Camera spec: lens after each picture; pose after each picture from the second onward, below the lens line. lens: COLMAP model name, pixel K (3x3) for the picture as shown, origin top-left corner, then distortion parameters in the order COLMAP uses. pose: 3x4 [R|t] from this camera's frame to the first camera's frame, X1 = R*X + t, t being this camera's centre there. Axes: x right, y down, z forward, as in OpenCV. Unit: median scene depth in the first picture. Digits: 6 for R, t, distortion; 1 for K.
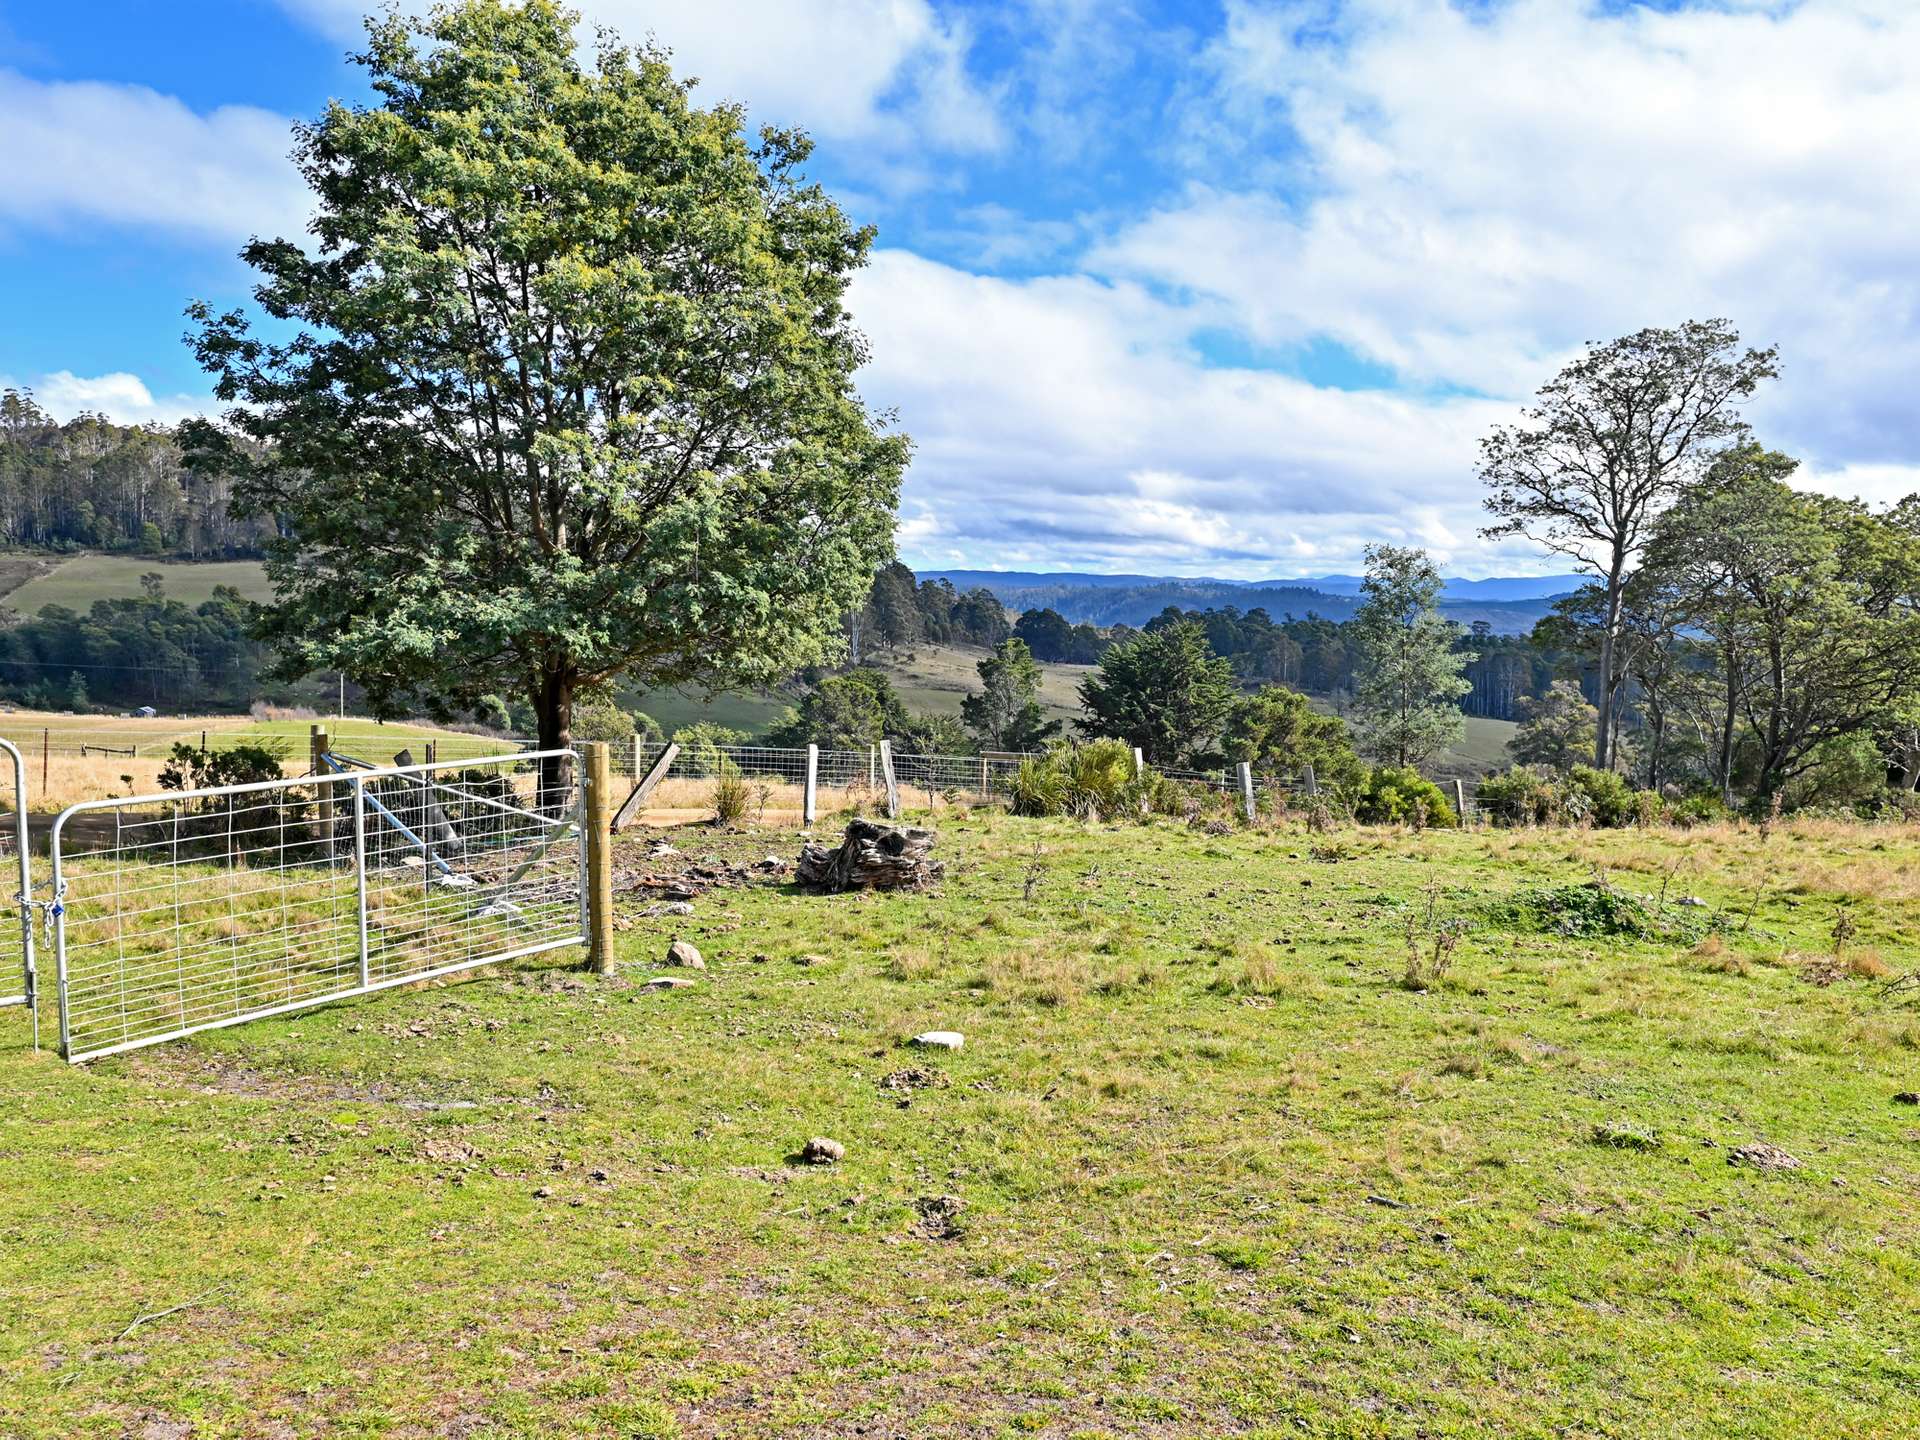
lens RADIAL K [[1562.6, 0, 955.4], [0, 1562.6, 719.3], [0, 0, 1]] dist [-0.008982, -0.001484]
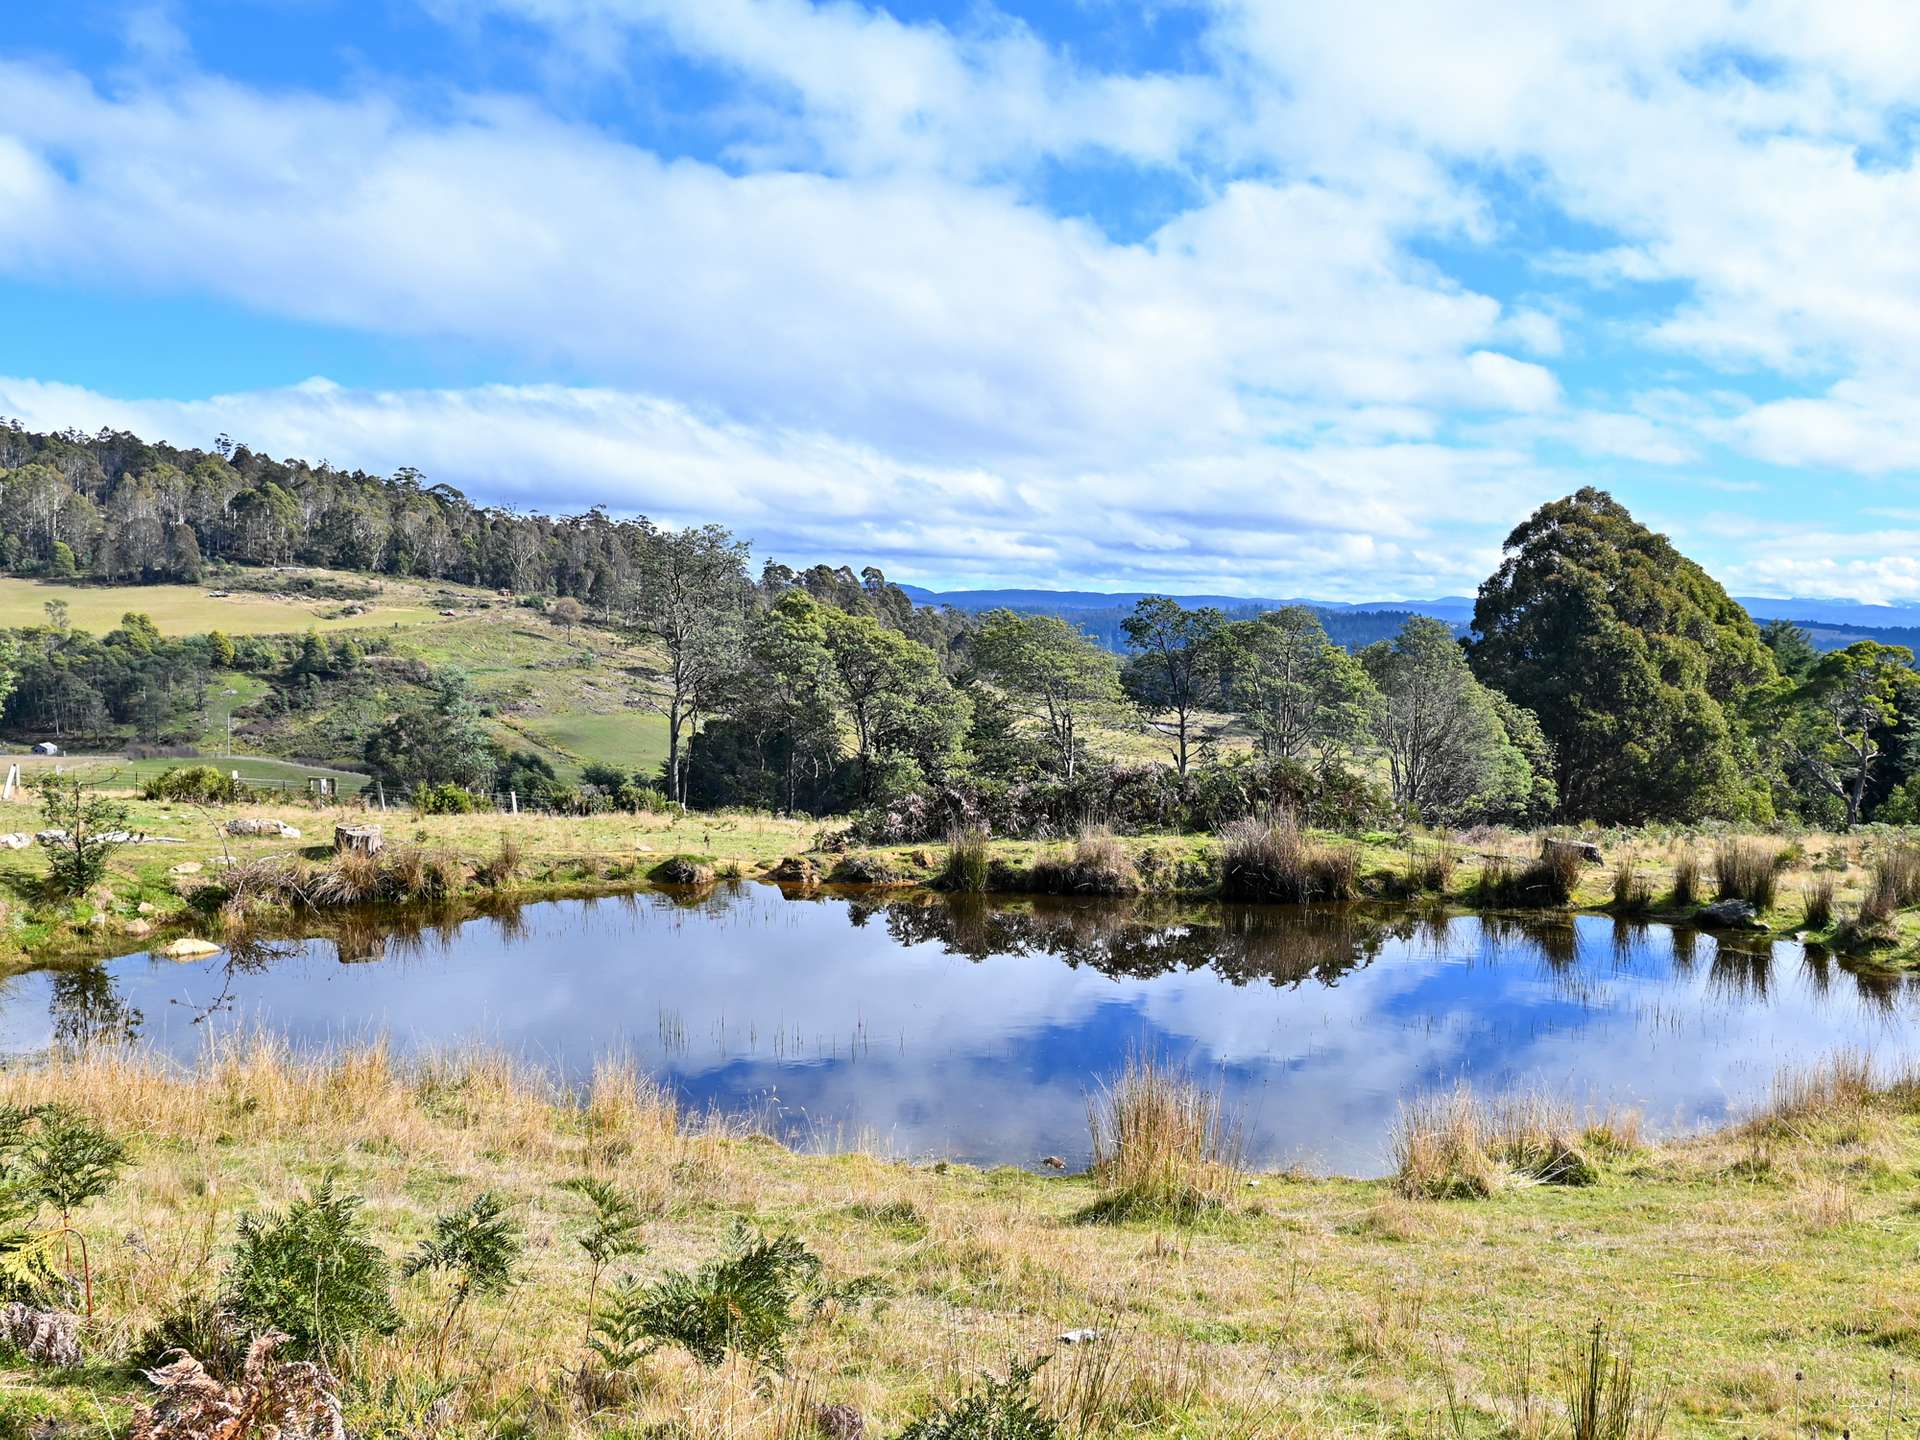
lens RADIAL K [[1802.1, 0, 981.6], [0, 1802.1, 784.5], [0, 0, 1]] dist [-0.005430, 0.000000]
pose [[0.999837, 0.005271, -0.017264, 0.059529], [-0.005046, 0.999902, 0.013050, 0.000014], [0.017331, -0.012961, 0.999766, -0.071011]]
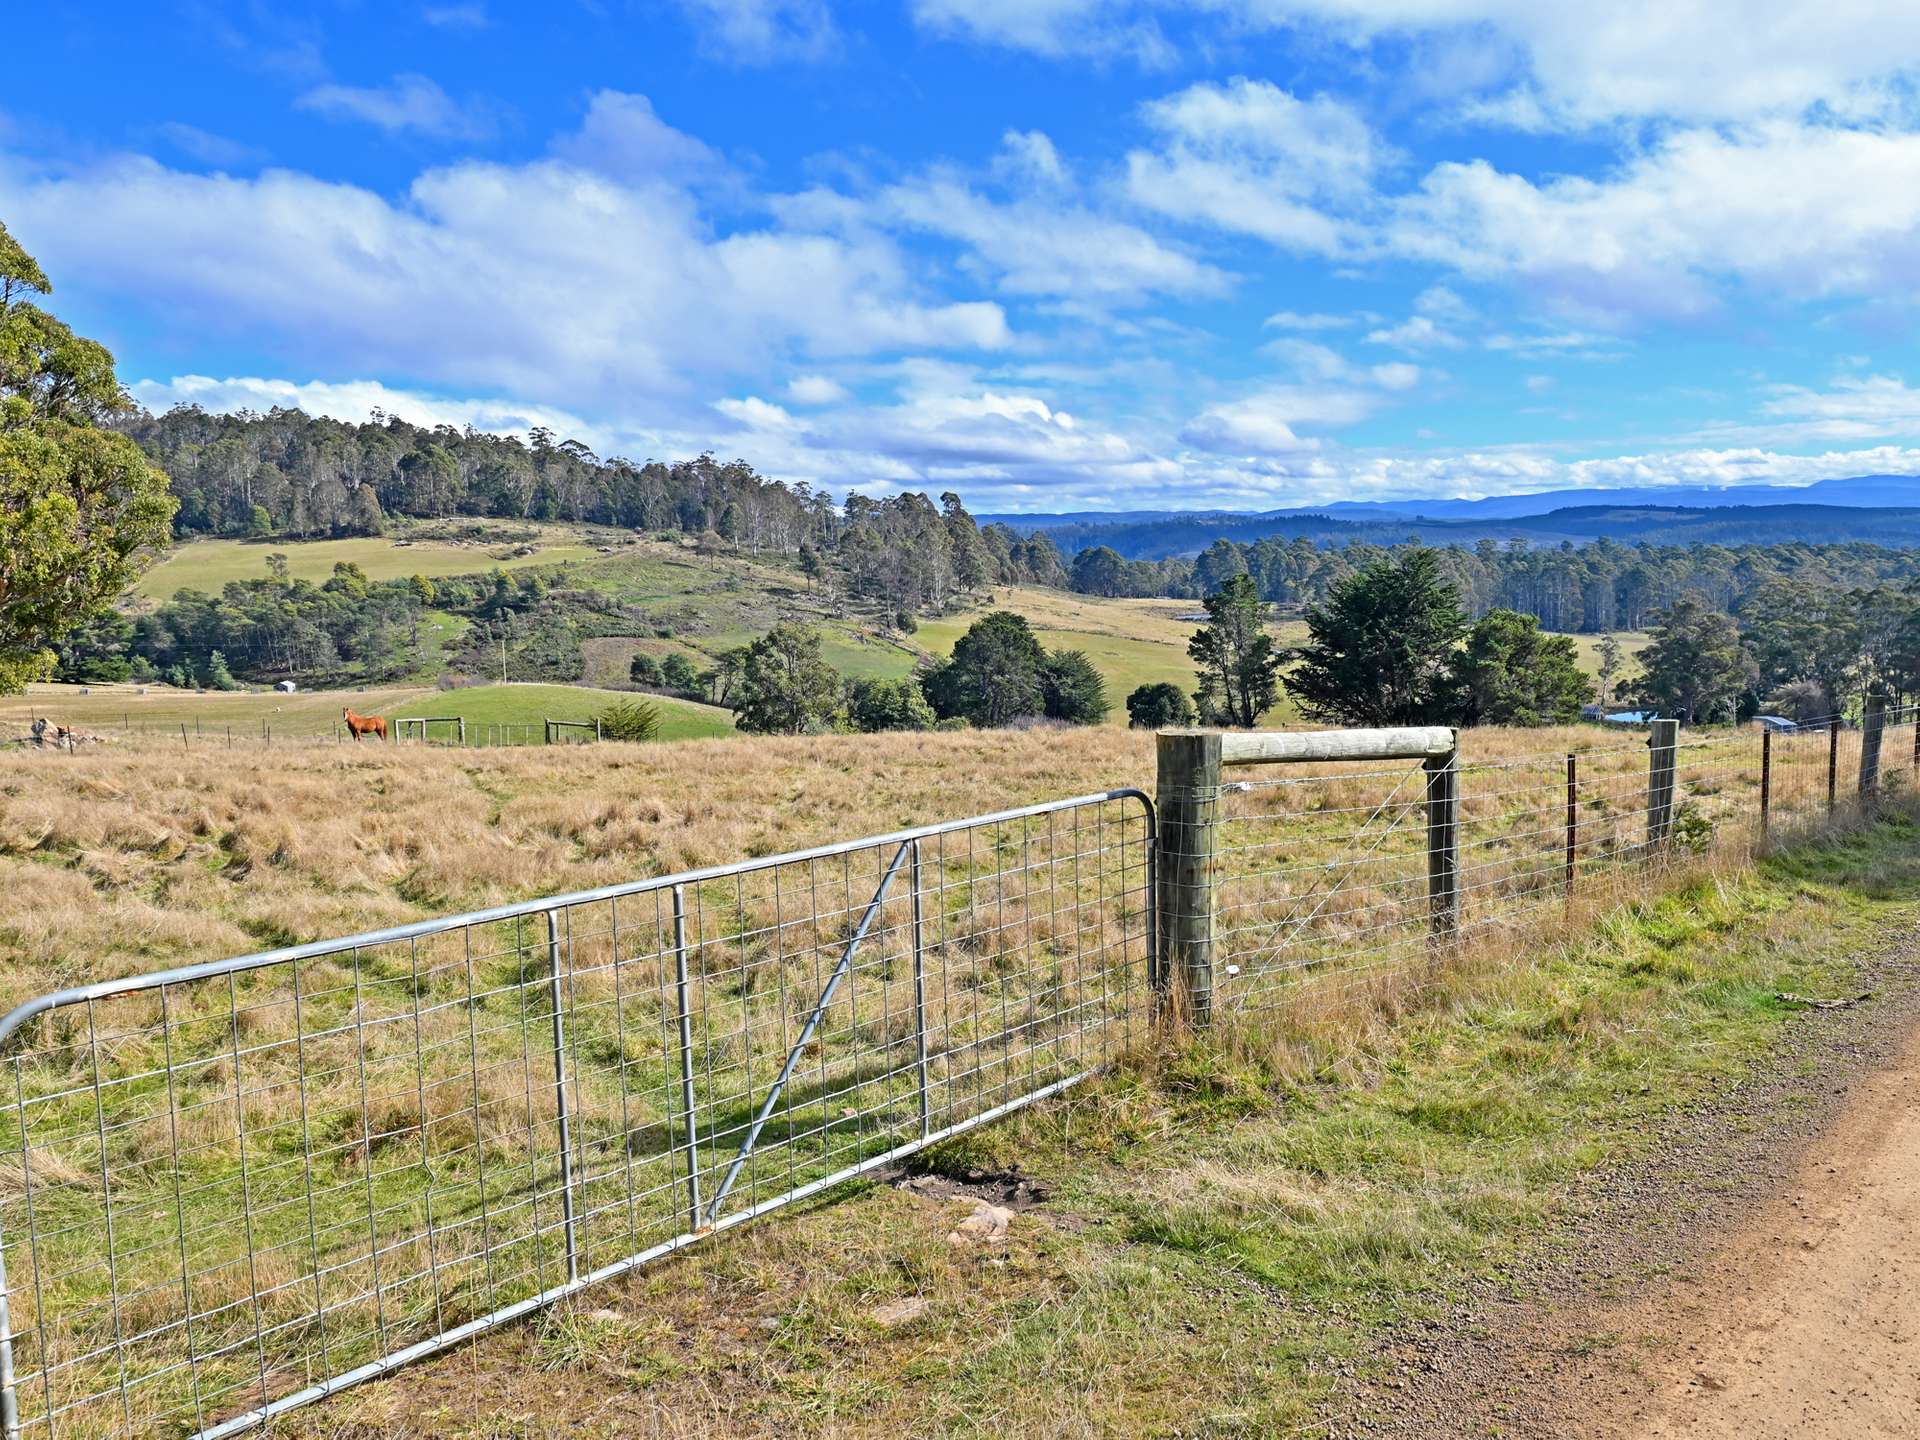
lens RADIAL K [[1478.8, 0, 960.5], [0, 1478.8, 721.4], [0, 0, 1]] dist [0.002528, -0.023356]
pose [[0.998741, -0.047271, -0.016783, -0.045655], [0.047951, 0.997934, 0.042765, -0.001752], [0.014727, -0.043516, 0.998944, 0.009019]]
